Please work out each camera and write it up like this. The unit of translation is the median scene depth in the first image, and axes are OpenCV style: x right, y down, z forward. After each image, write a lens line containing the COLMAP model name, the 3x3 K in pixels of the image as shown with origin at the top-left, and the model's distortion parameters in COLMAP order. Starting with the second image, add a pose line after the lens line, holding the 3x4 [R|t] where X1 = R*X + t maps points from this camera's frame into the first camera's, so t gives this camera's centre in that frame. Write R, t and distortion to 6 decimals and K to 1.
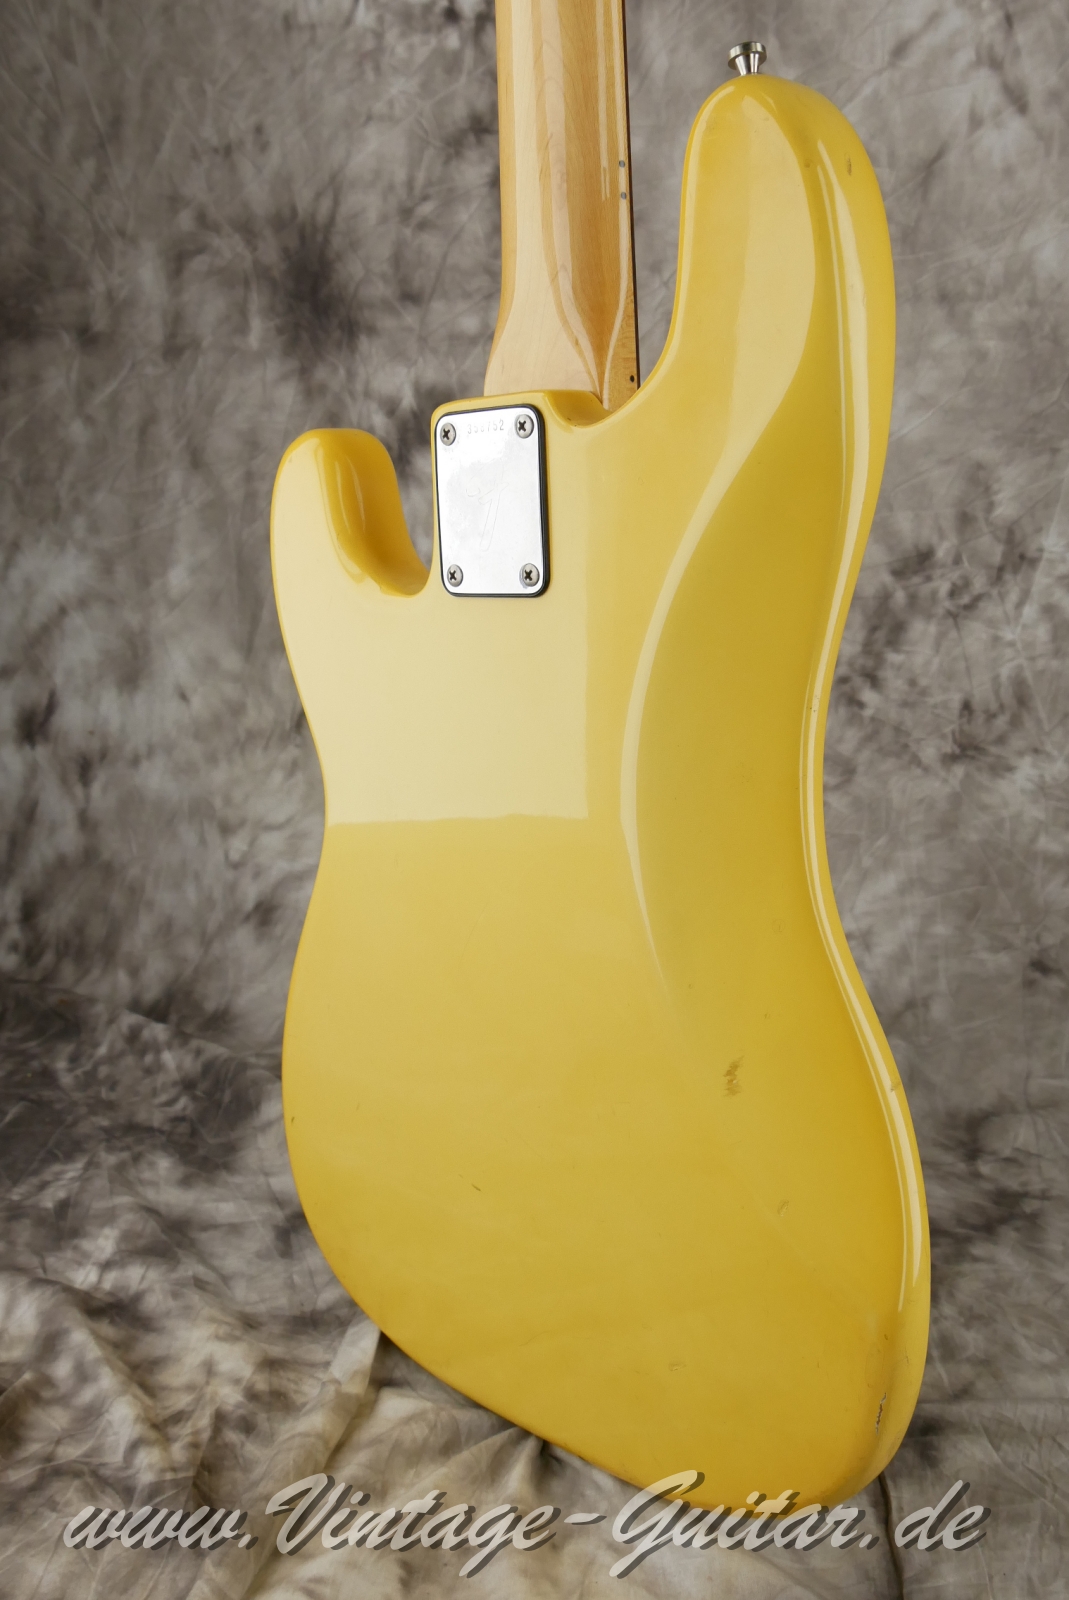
lens RADIAL K [[1467.2, 0, 534.4], [0, 1467.2, 809.2], [0, 0, 1]] dist [-0.033413, 0.000000]
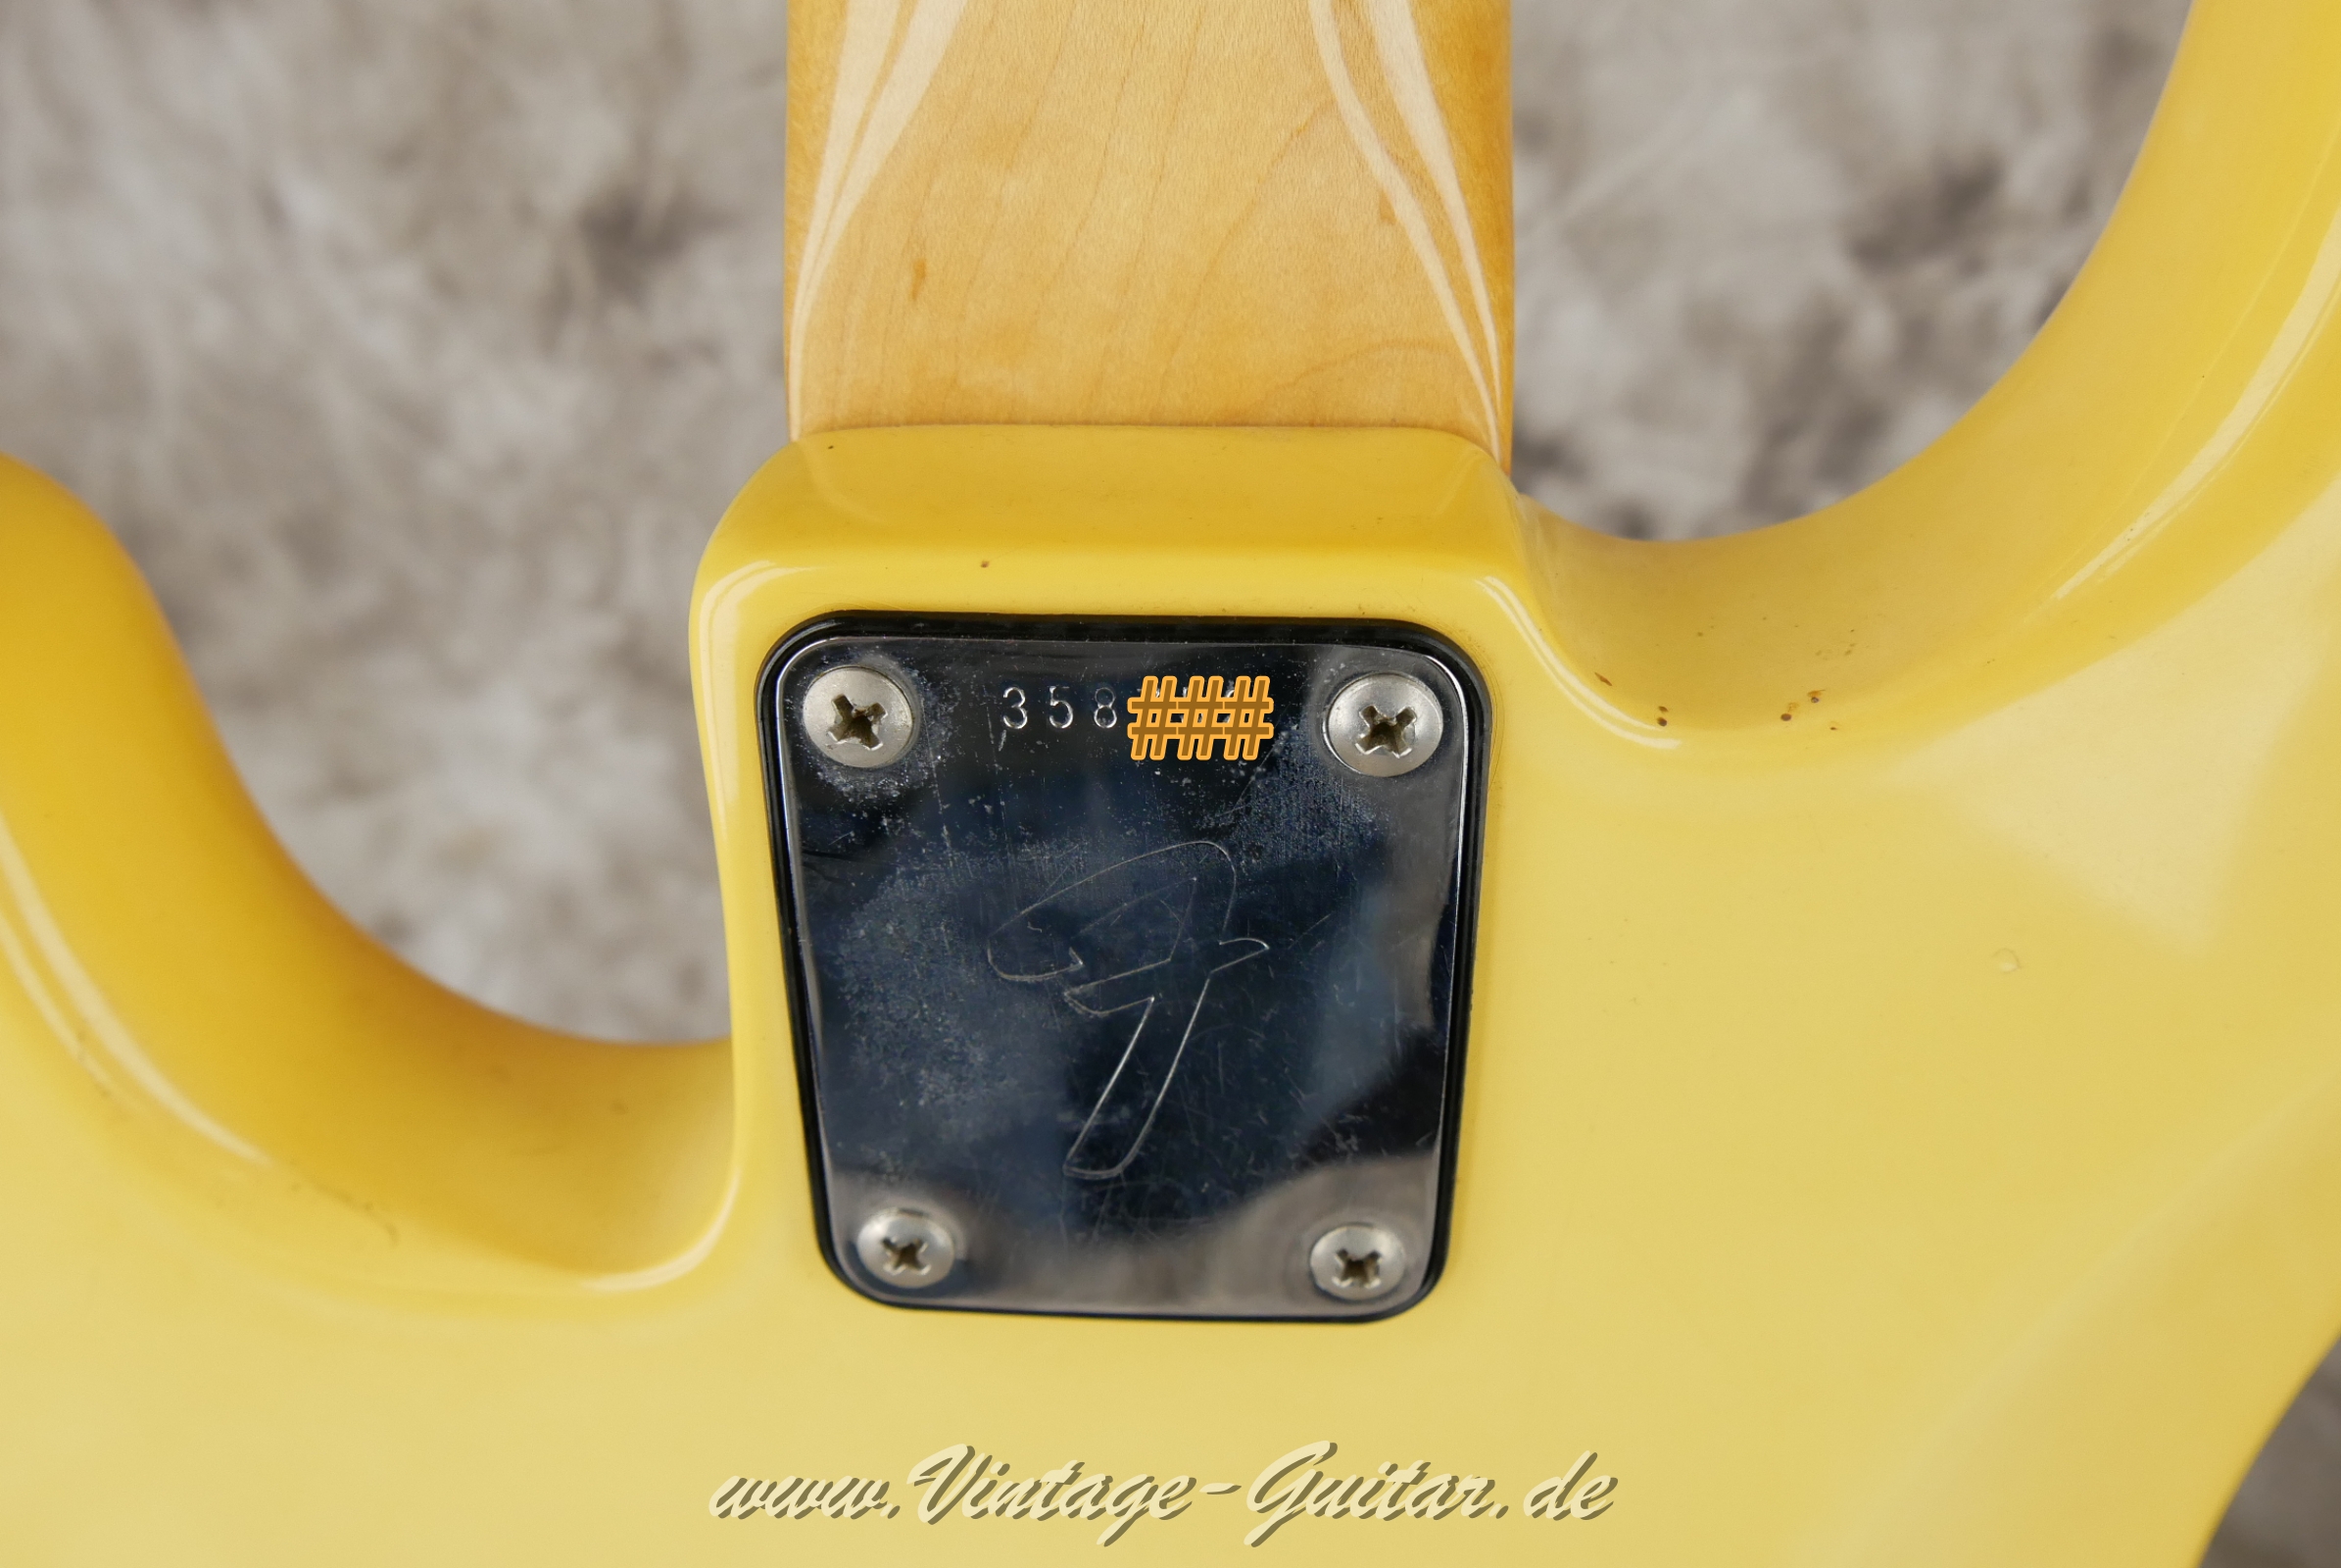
lens RADIAL K [[2146.7, 0, 1155.9], [0, 2146.7, 782.4], [0, 0, 1]] dist [-0.033413, 0.000000]
pose [[0.995869, -0.089592, 0.014772, 0.086198], [0.075610, 0.908291, 0.411450, -0.249489], [-0.050279, -0.408633, 0.911313, 0.560161]]
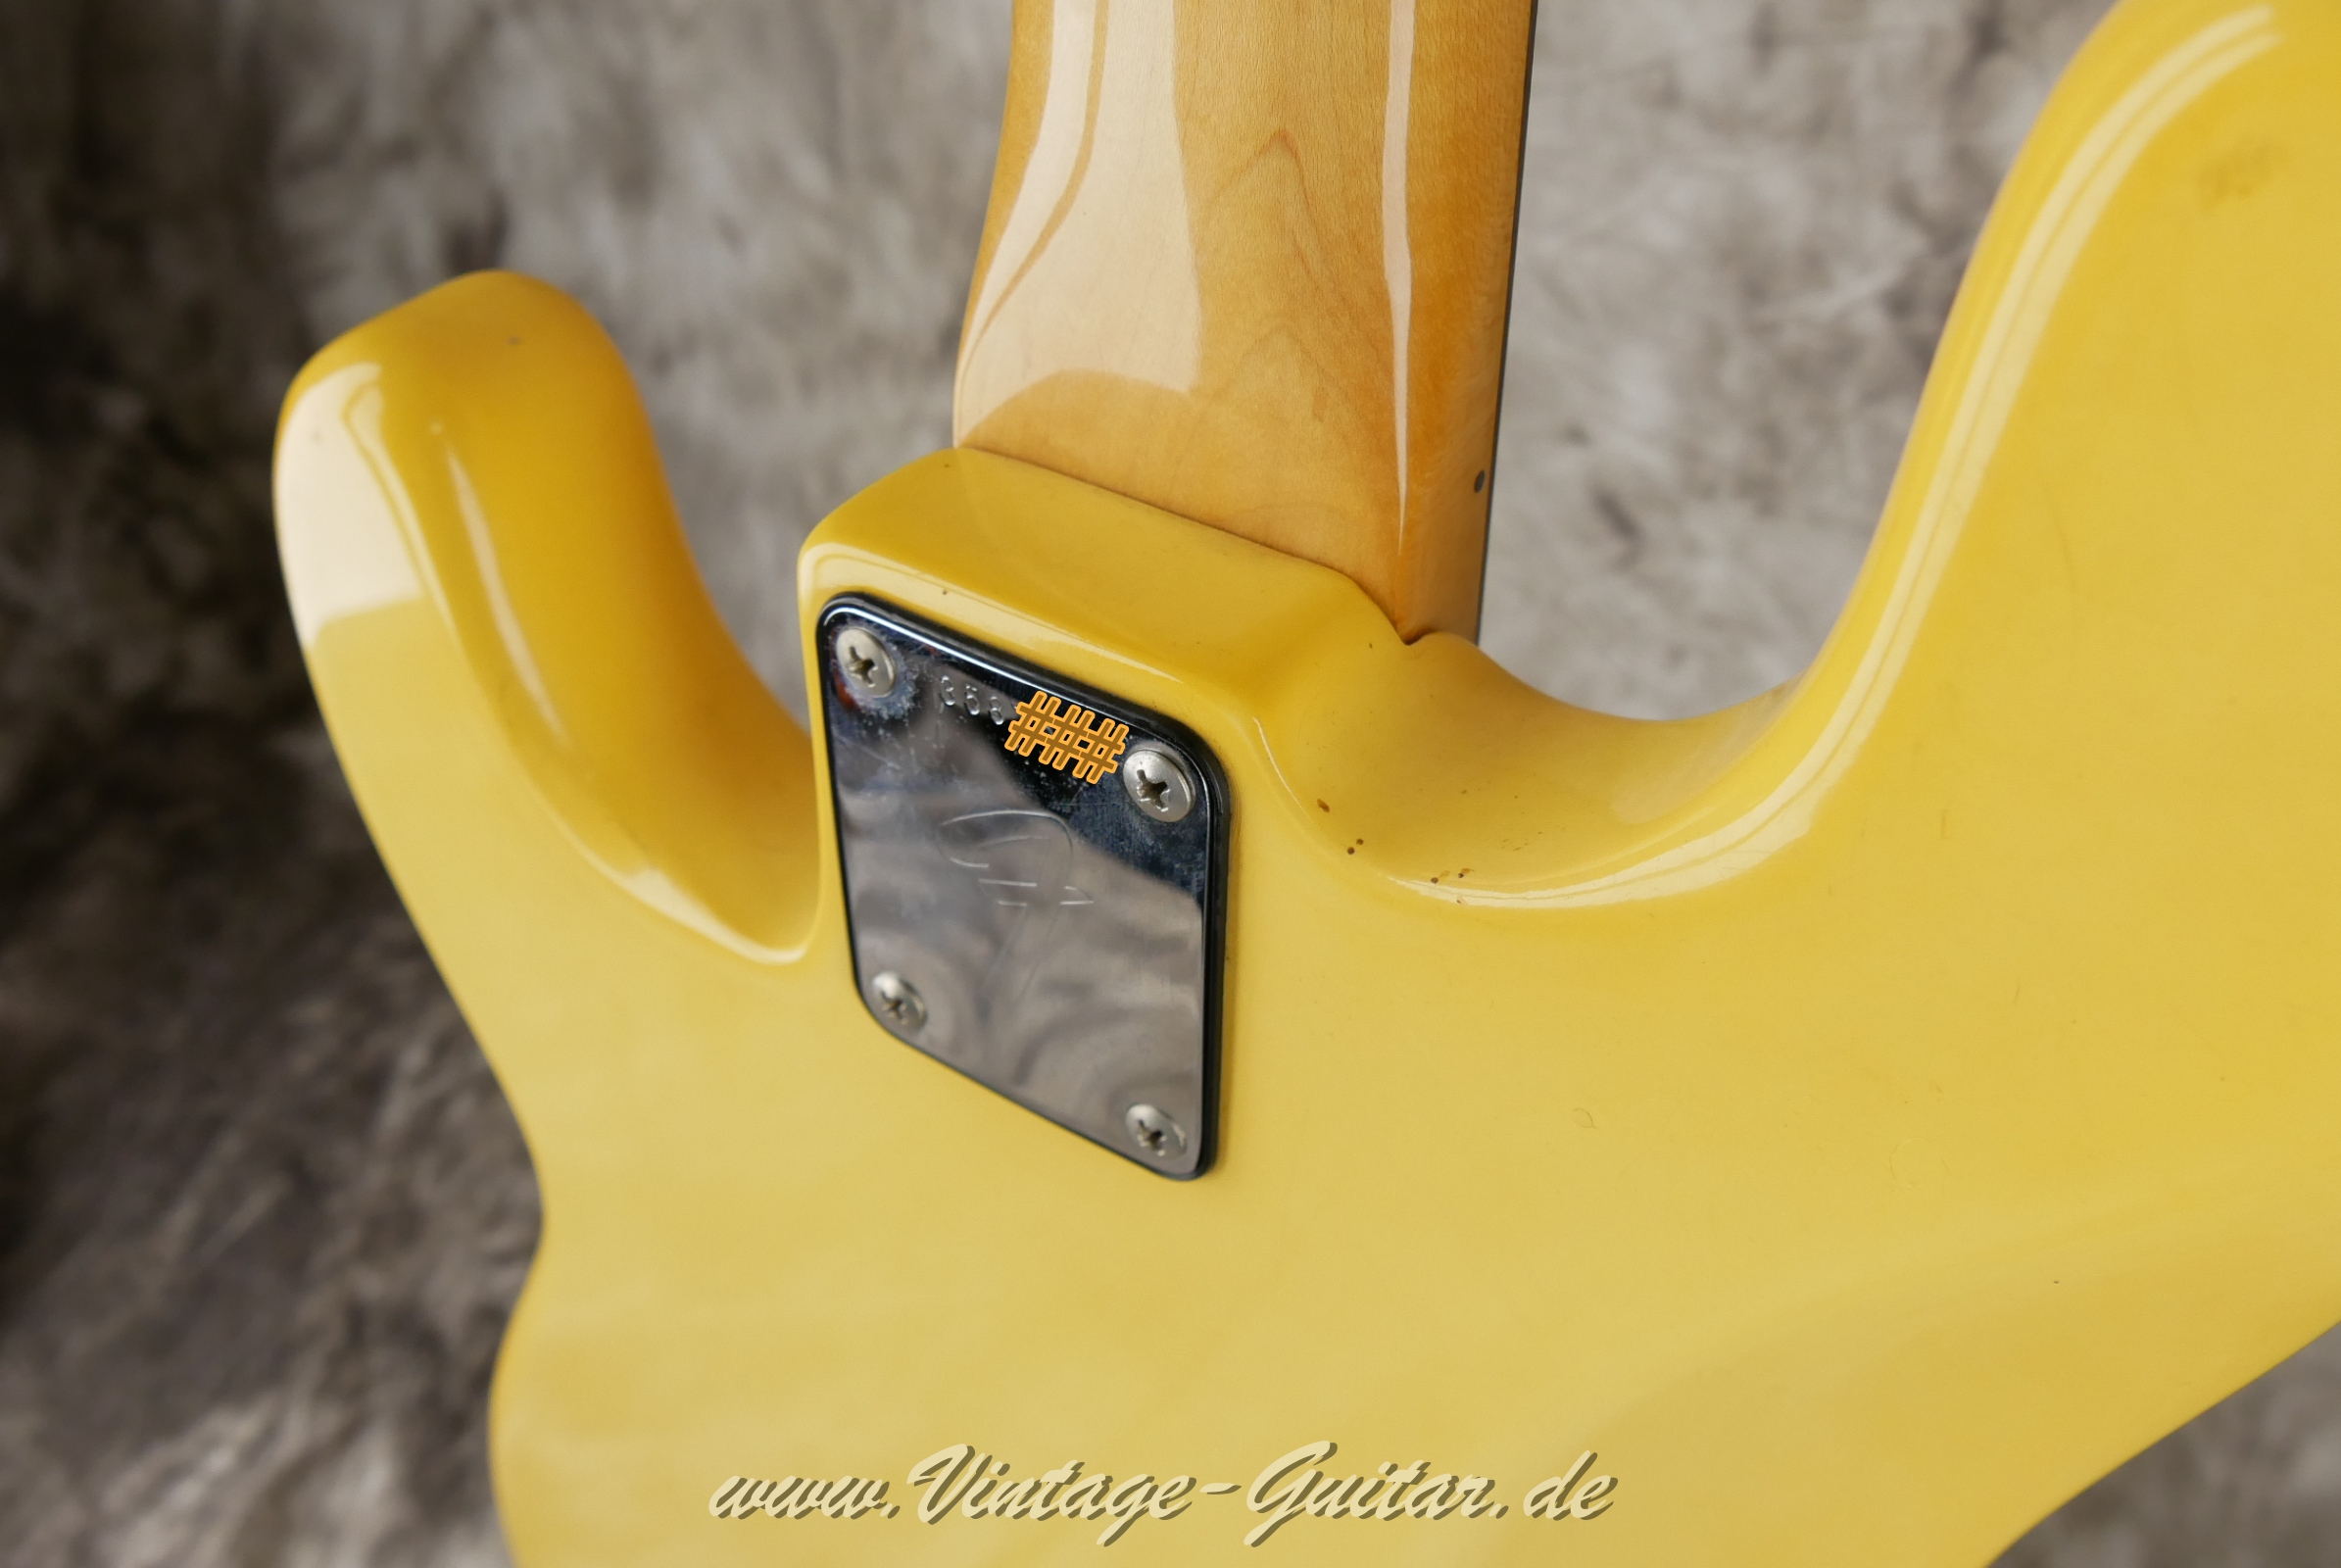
lens RADIAL K [[2146.7, 0, 1153.5], [0, 2146.7, 785.2], [0, 0, 1]] dist [-0.033413, 0.000000]
pose [[0.883633, 0.242920, -0.400228, 0.187851], [0.004532, 0.850381, 0.526148, -0.300485], [0.468158, -0.466736, 0.750324, 0.540016]]
